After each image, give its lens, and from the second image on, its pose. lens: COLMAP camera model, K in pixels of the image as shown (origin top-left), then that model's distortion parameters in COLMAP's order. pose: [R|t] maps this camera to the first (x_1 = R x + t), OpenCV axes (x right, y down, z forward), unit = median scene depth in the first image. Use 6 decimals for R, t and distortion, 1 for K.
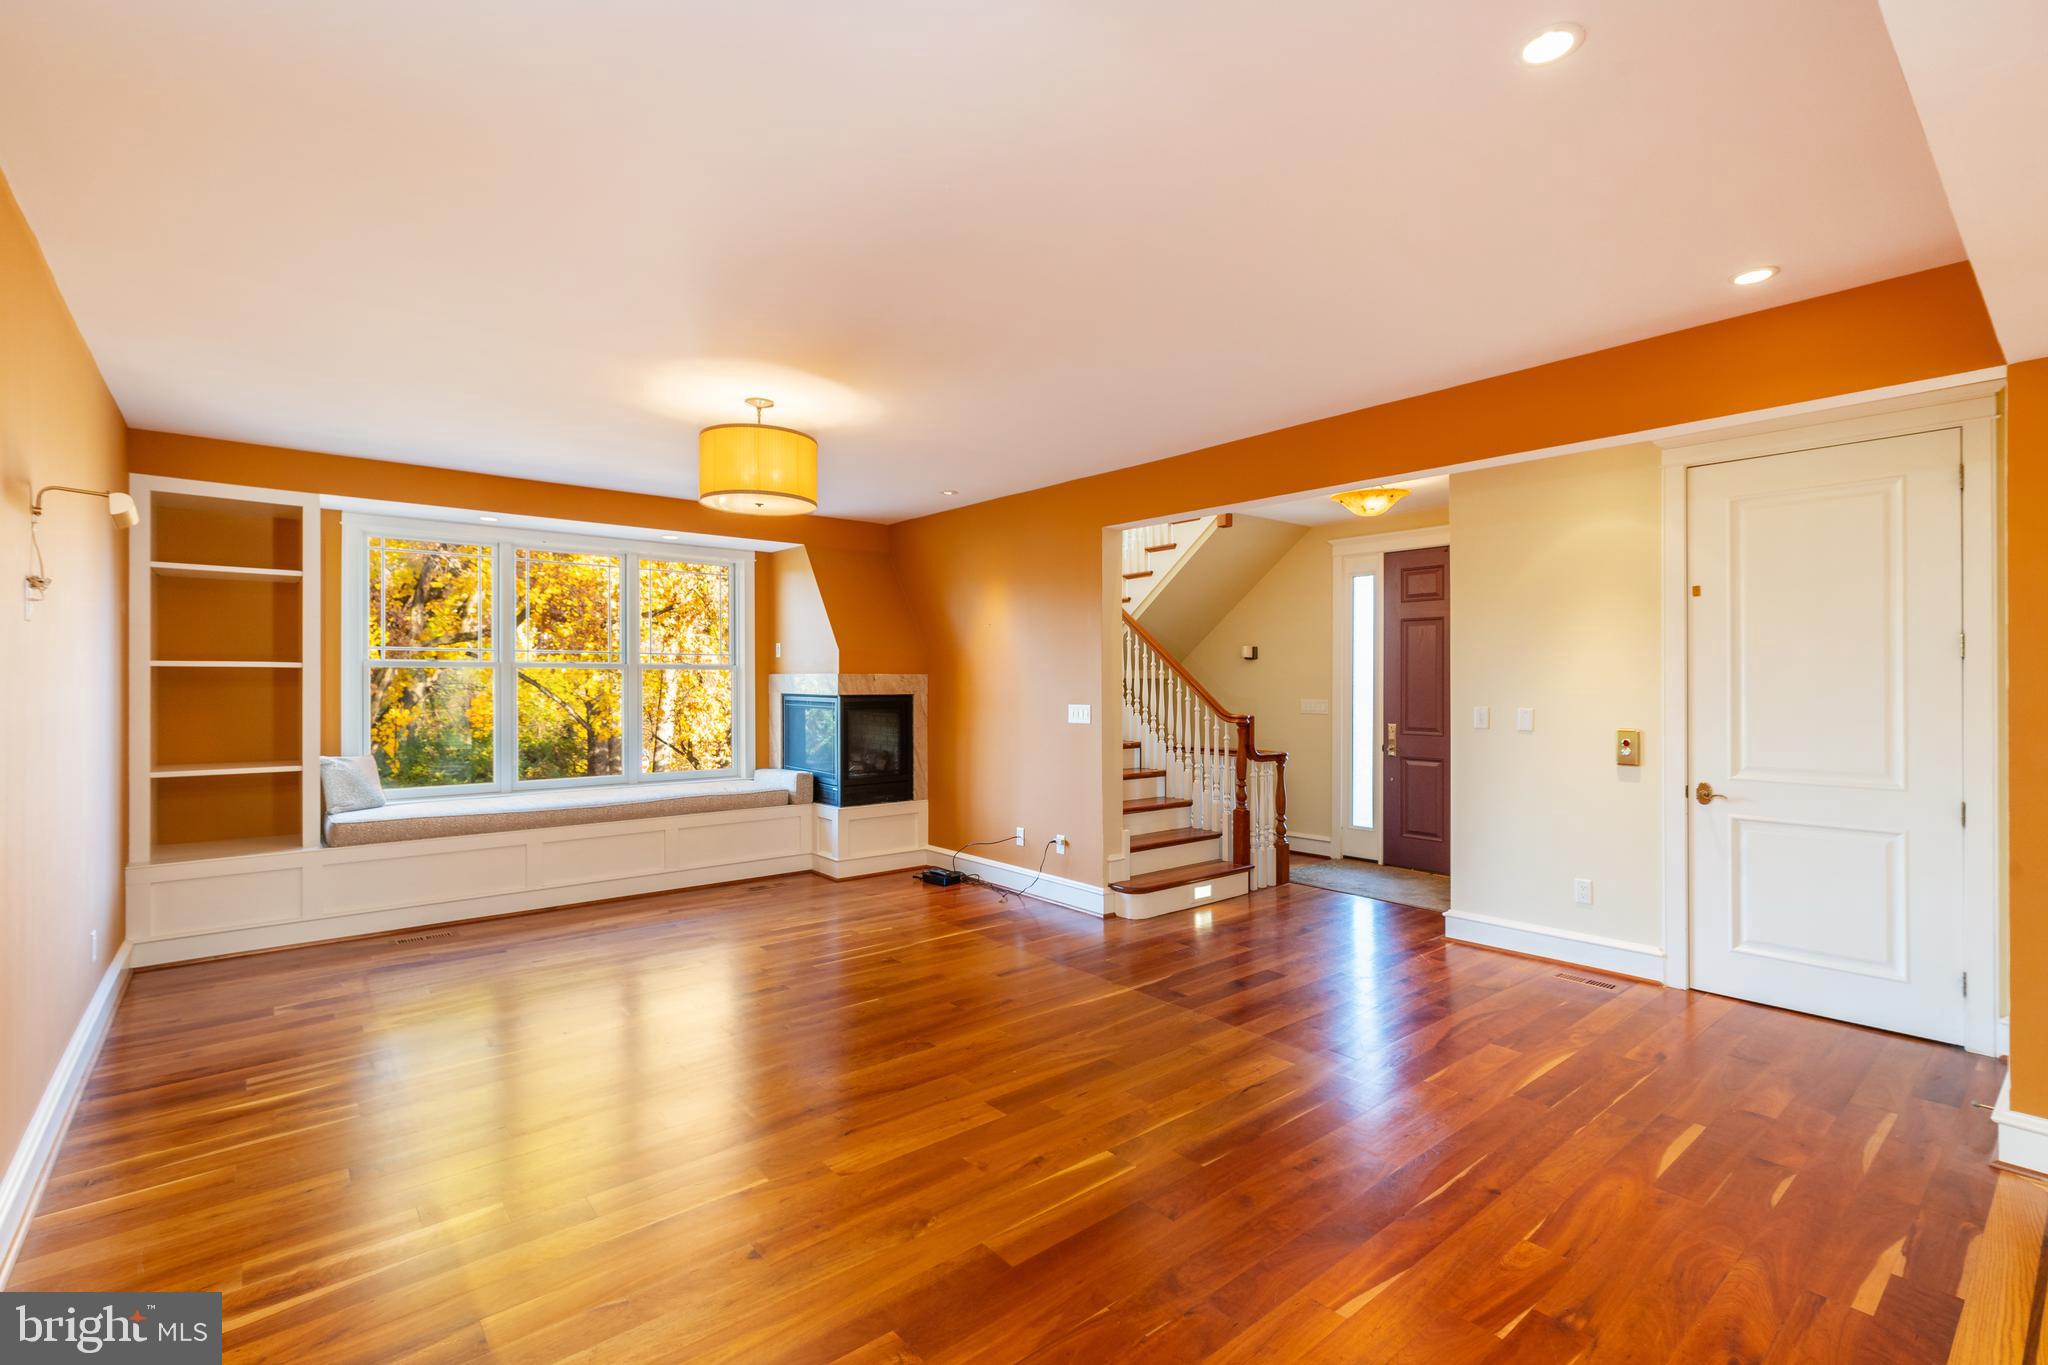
lens RADIAL K [[939.7, 0, 1026.0], [0, 939.7, 682.1], [0, 0, 1]] dist [0.003956, 0.000048]
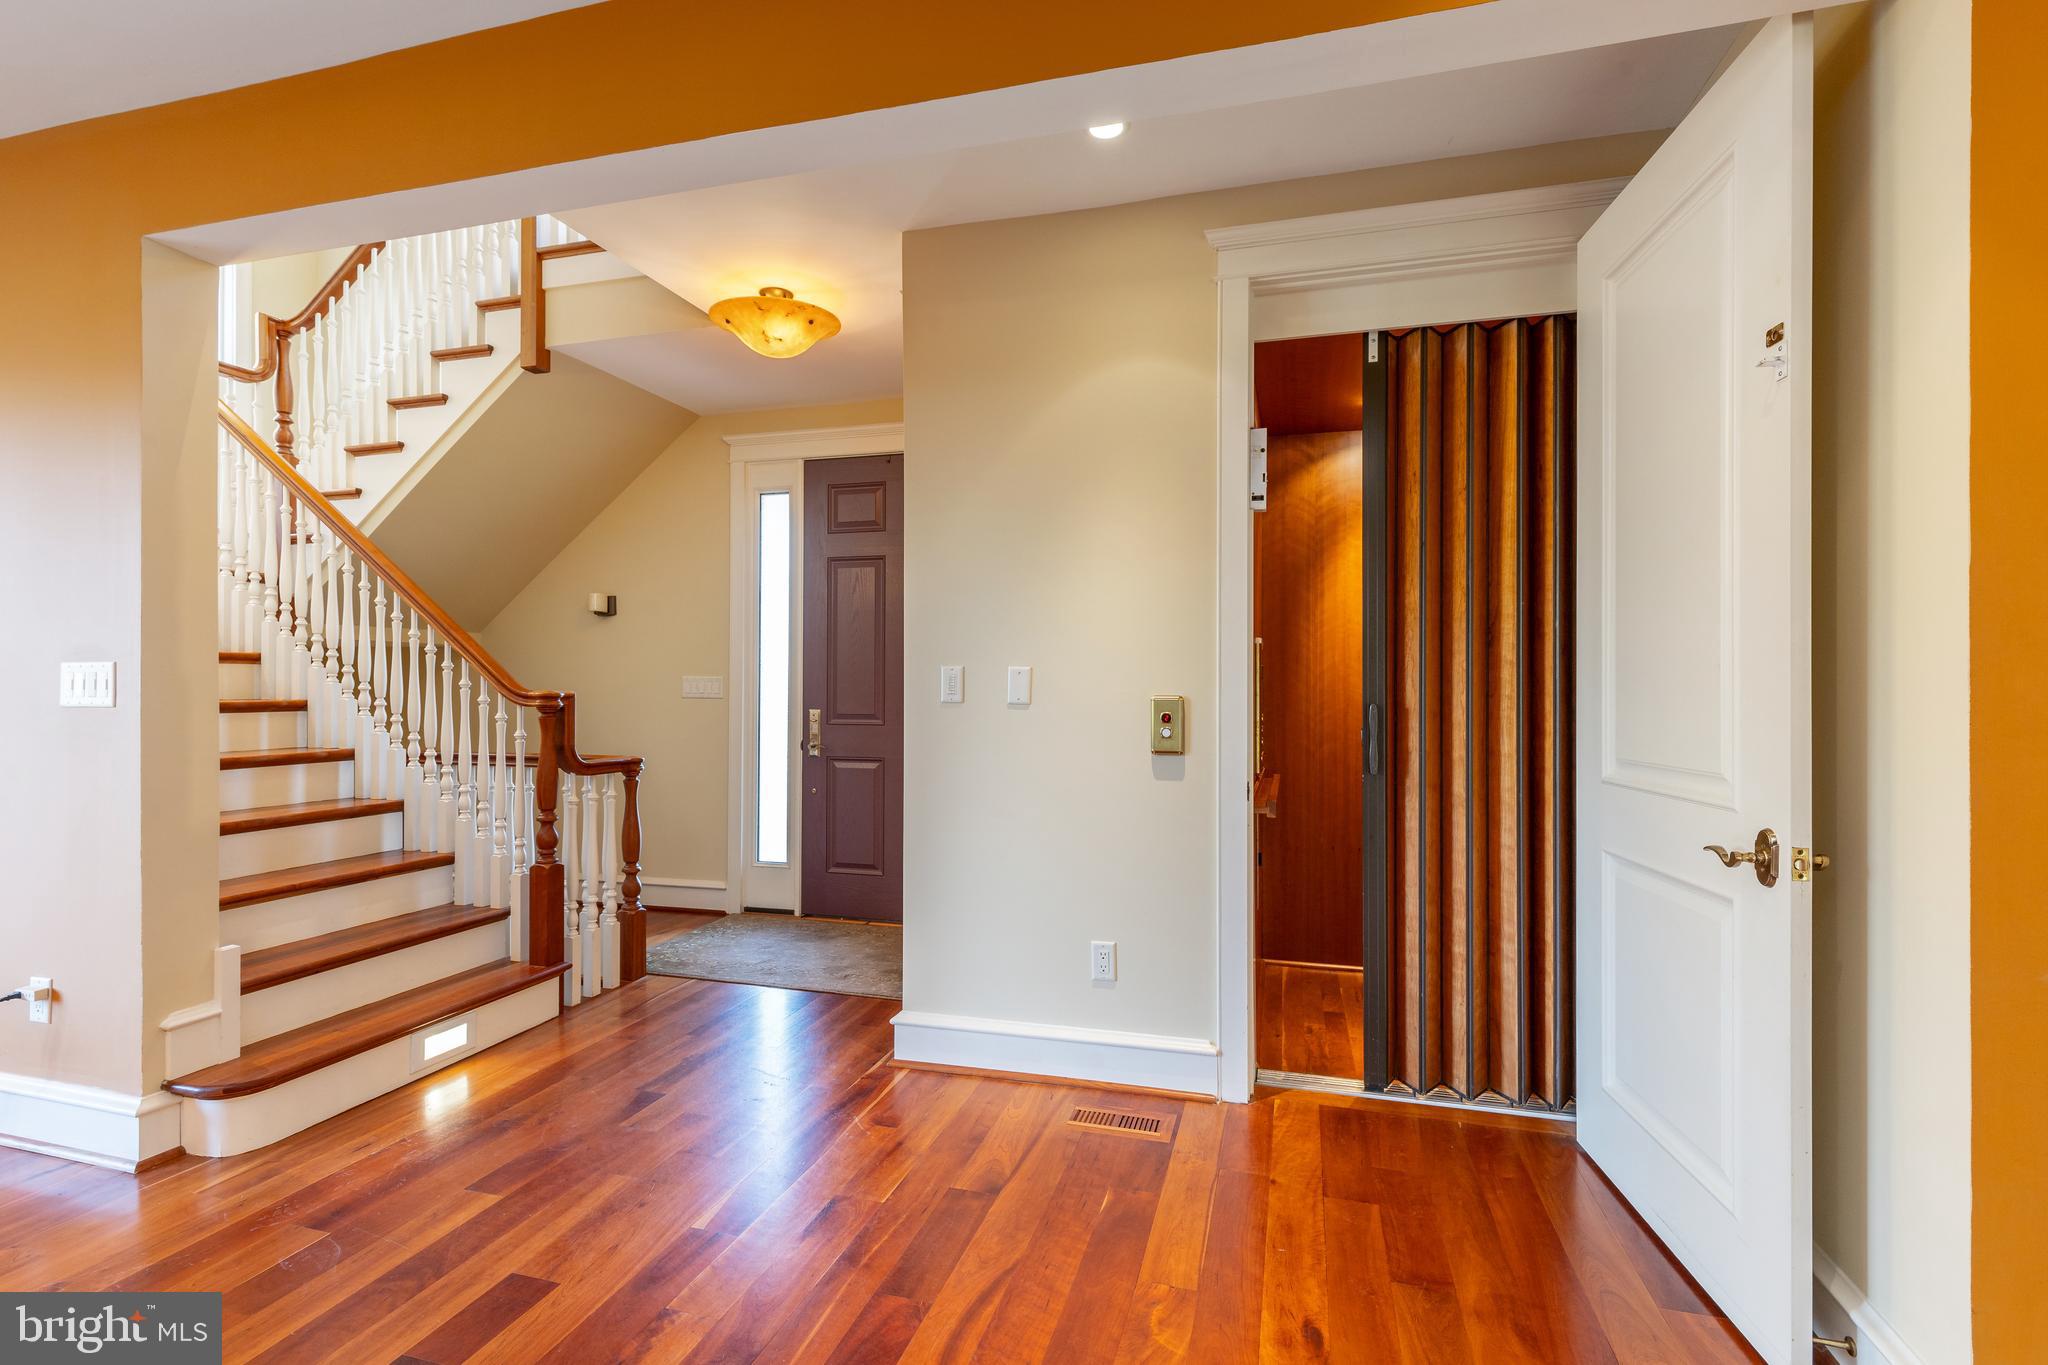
lens RADIAL K [[939.7, 0, 1051.2], [0, 939.7, 685.6], [0, 0, 1]] dist [0.003956, 0.000048]
pose [[0.820854, 0.004547, 0.571119, 0.156202], [-0.002864, 0.999989, -0.003845, 0.032564], [-0.571130, 0.001520, 0.820858, 0.380025]]
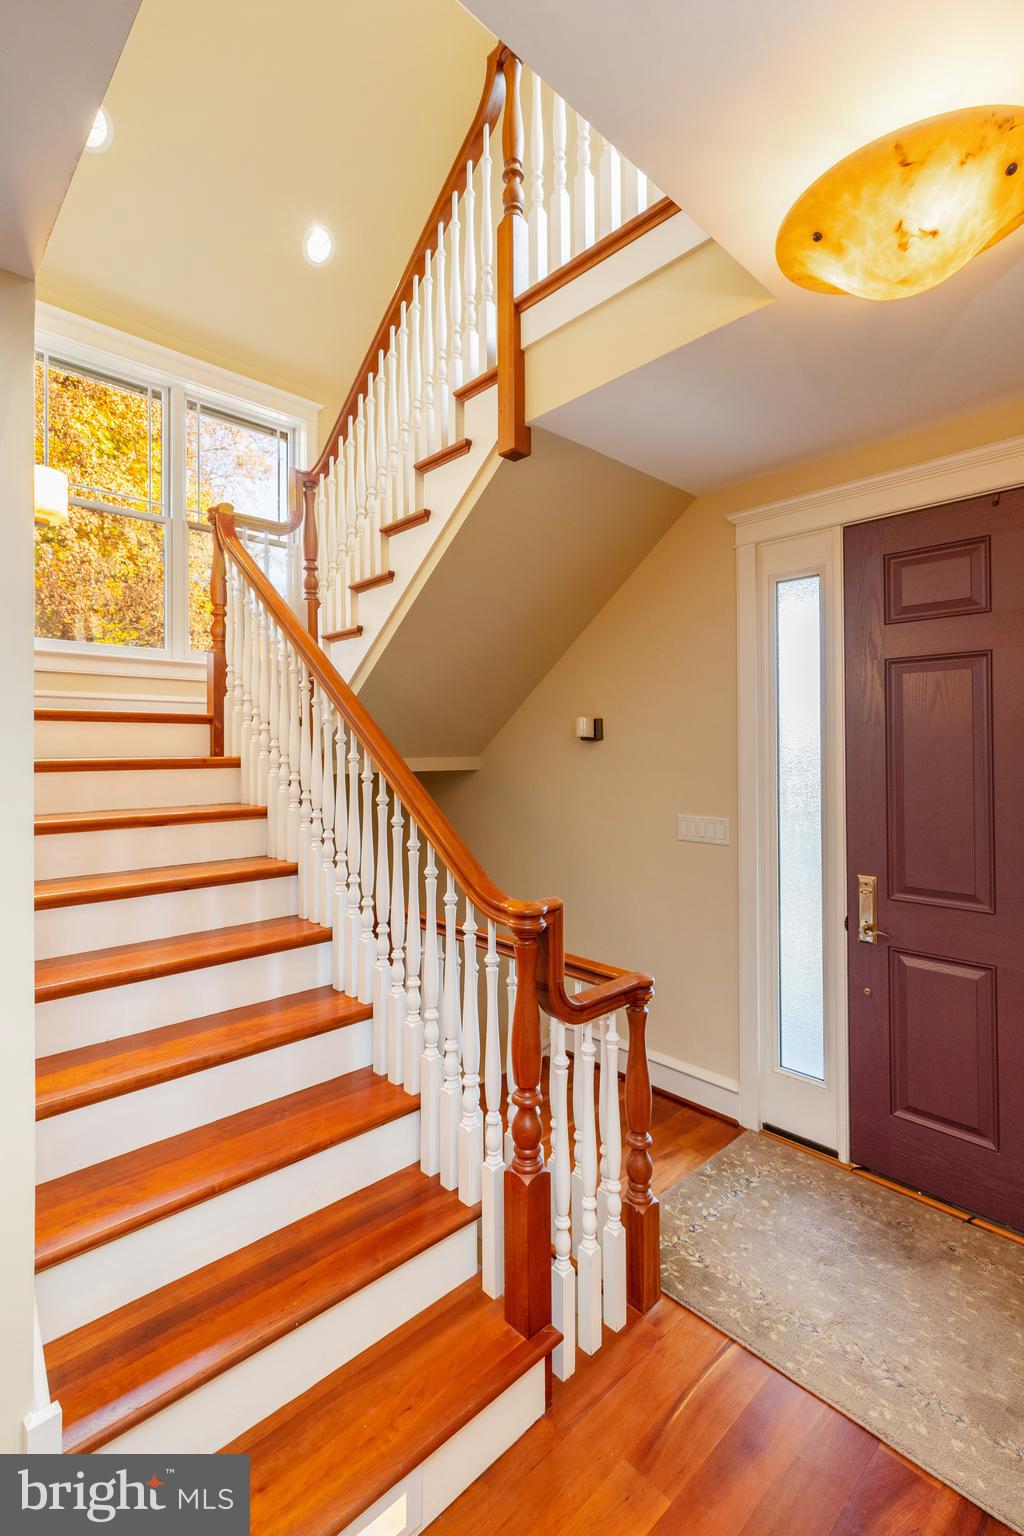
lens RADIAL K [[704.8, 0, 507.0], [0, 704.8, 737.5], [0, 0, 1]] dist [0.003956, 0.000048]
pose [[0.998133, -0.003824, 0.060952, 0.204864], [0.004771, 0.999870, -0.015401, -0.024737], [-0.060885, 0.015663, 0.998022, 0.726309]]
